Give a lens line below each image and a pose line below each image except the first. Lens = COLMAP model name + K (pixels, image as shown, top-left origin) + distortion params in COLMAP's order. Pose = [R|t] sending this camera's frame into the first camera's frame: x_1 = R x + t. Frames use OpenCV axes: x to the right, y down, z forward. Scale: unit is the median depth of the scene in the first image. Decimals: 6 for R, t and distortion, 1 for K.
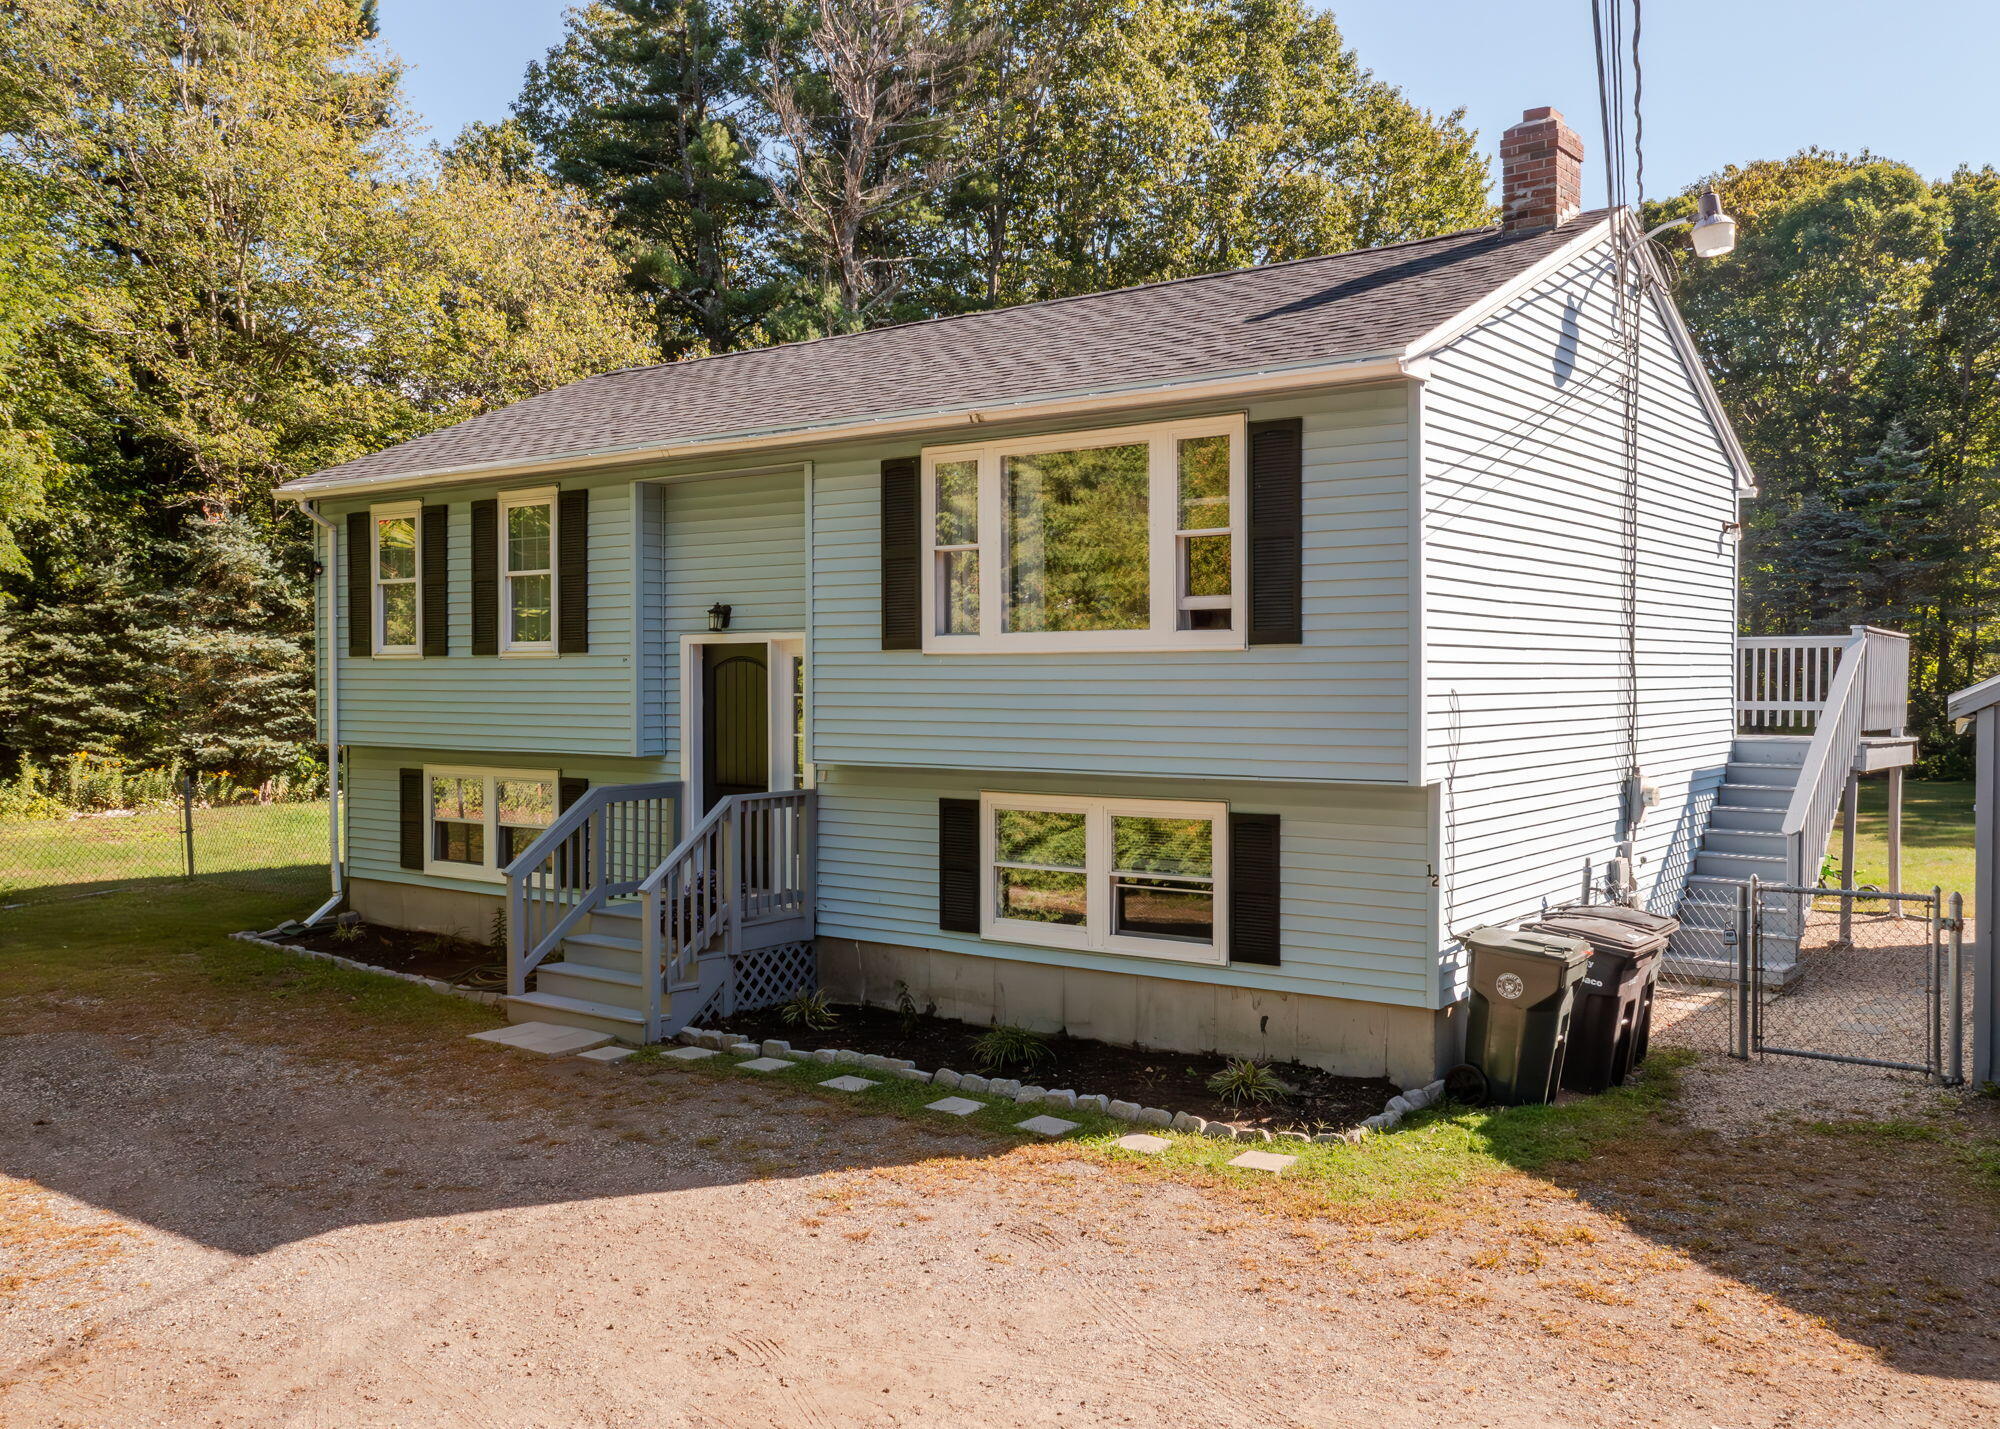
lens RADIAL K [[1695.4, 0, 997.7], [0, 1695.4, 715.4], [0, 0, 1]] dist [-0.022464, 0.078400]
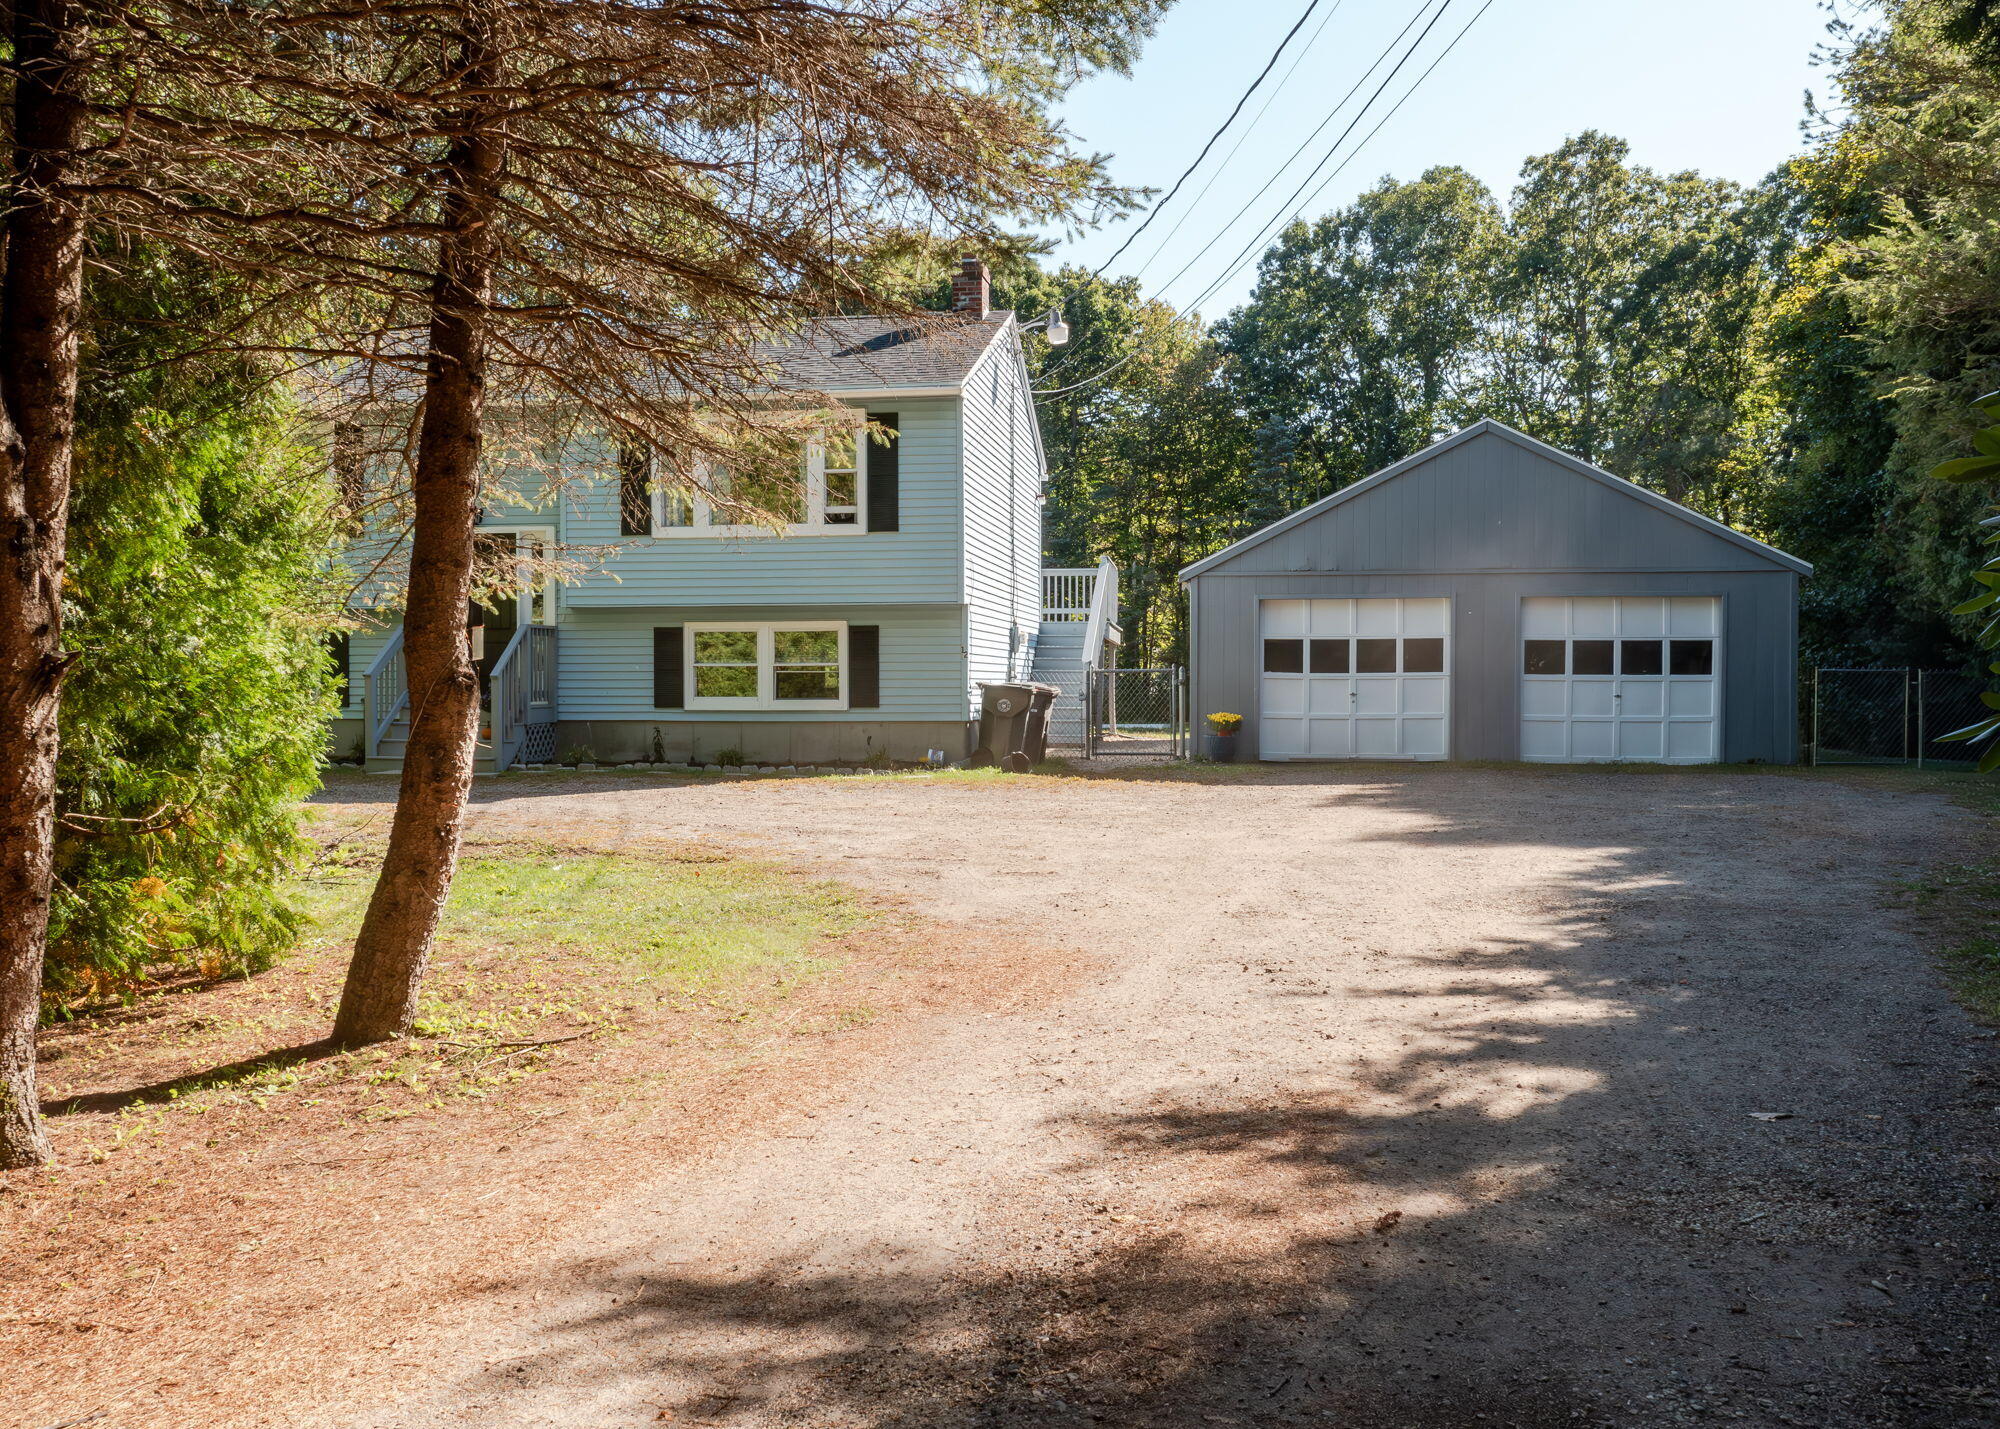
lens RADIAL K [[1695.4, 0, 997.7], [0, 1695.4, 715.4], [0, 0, 1]] dist [-0.022464, 0.078400]
pose [[0.878878, -0.008026, 0.476979, -0.597373], [0.010470, 0.999942, -0.002468, 0.160869], [-0.476932, 0.007163, 0.878911, -0.684768]]
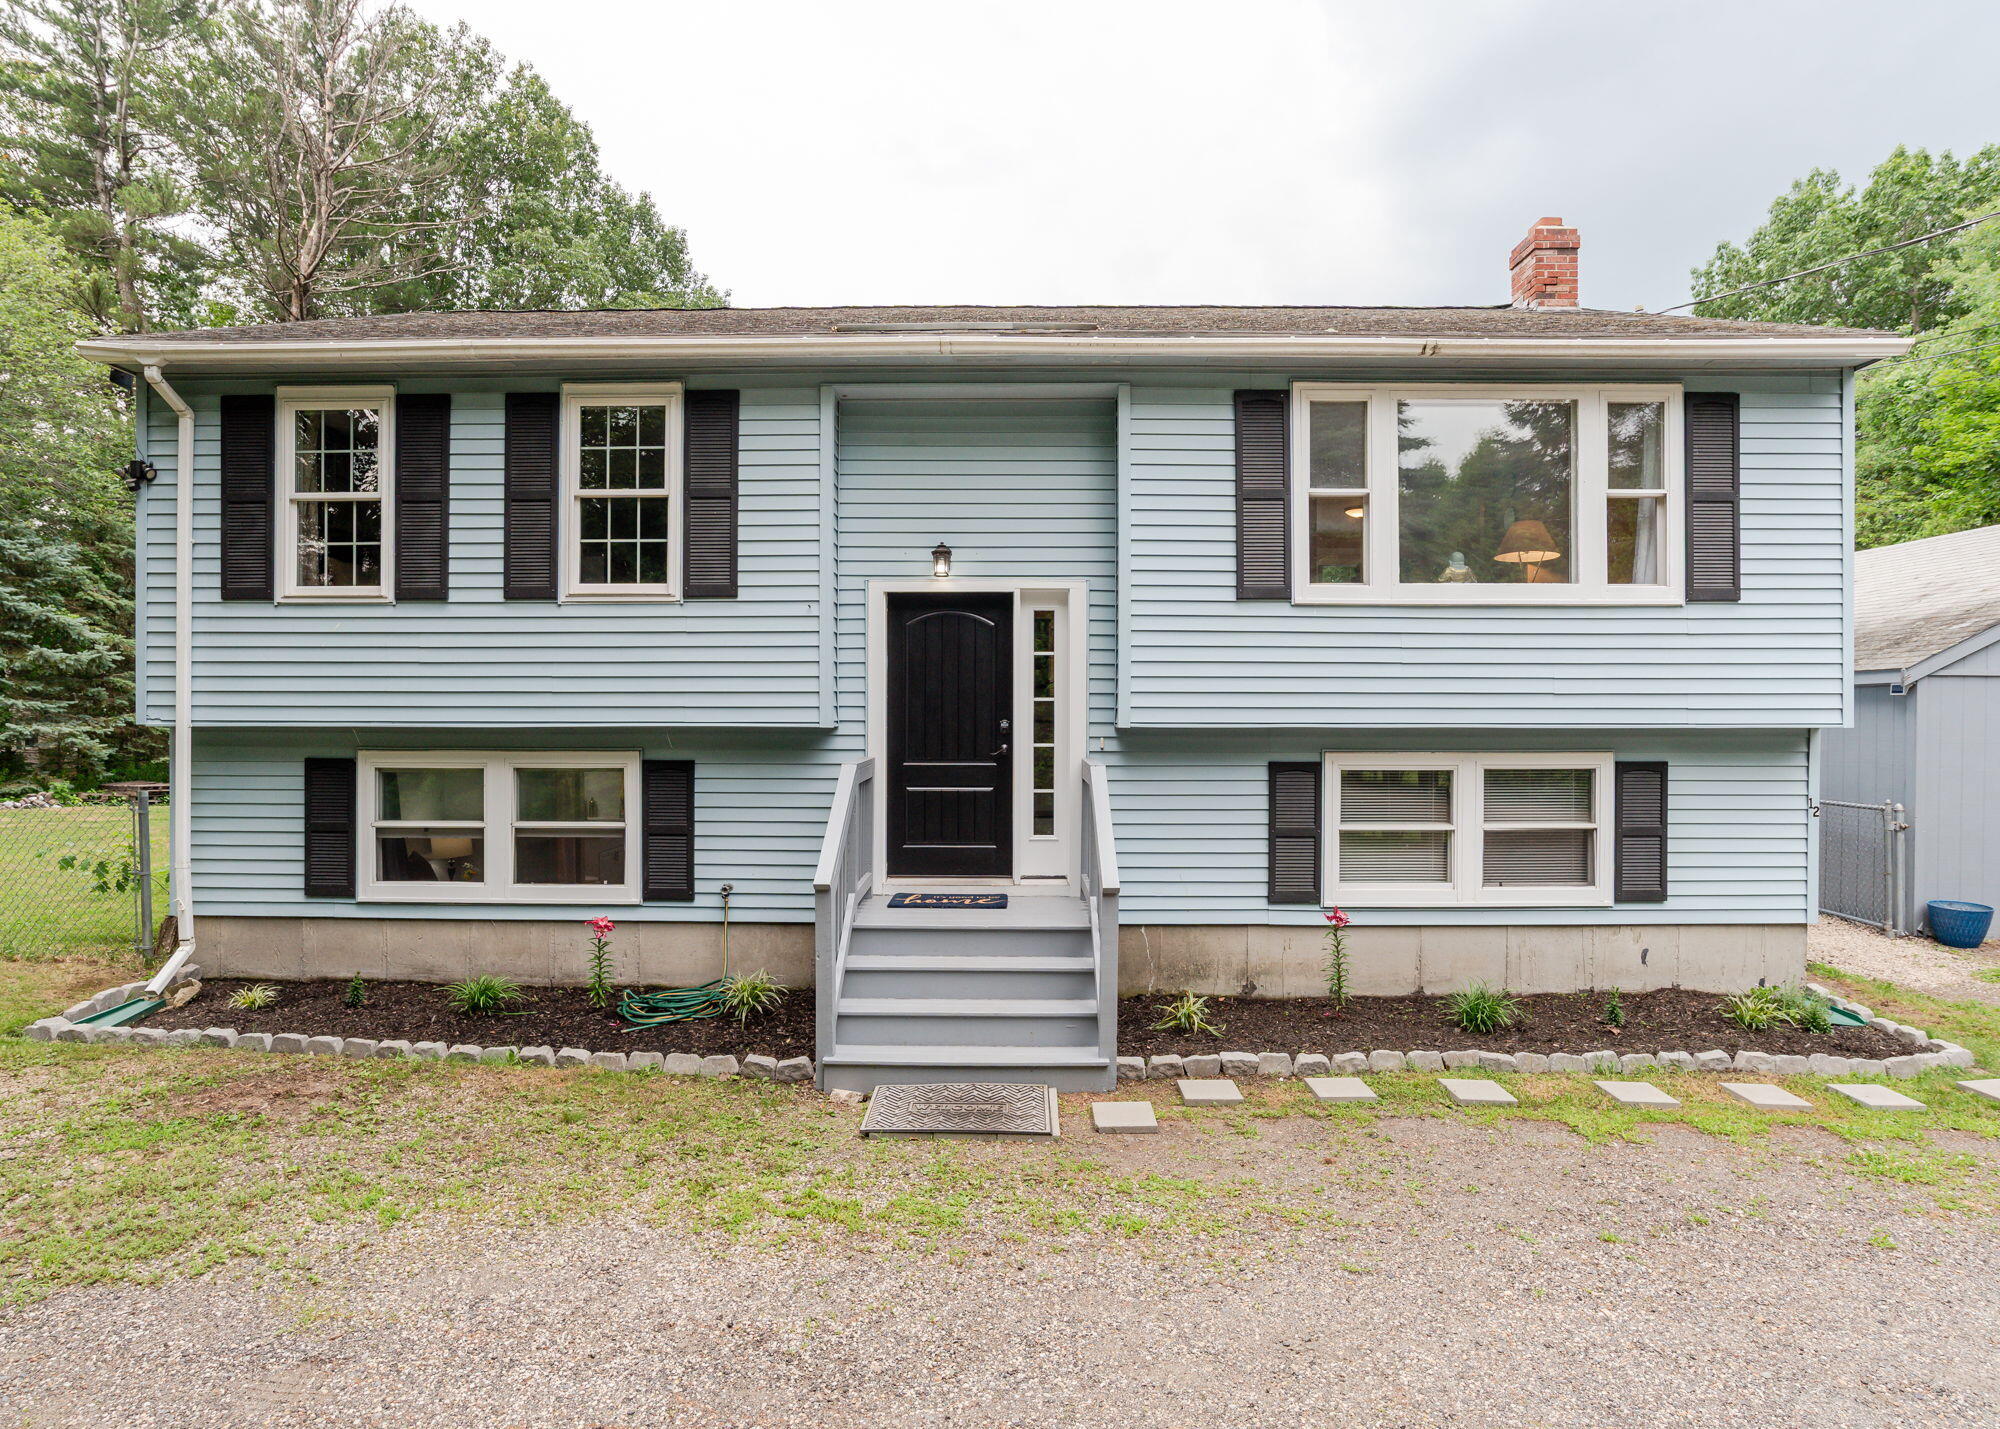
lens RADIAL K [[1442.8, 0, 1000.0], [0, 1442.8, 714.5], [0, 0, 1]] dist [-0.065402, 0.001268]
pose [[0.813946, -0.032236, 0.580046, -0.199134], [0.011379, 0.999152, 0.039561, -0.003355], [-0.580830, -0.025600, 0.813623, 0.145764]]
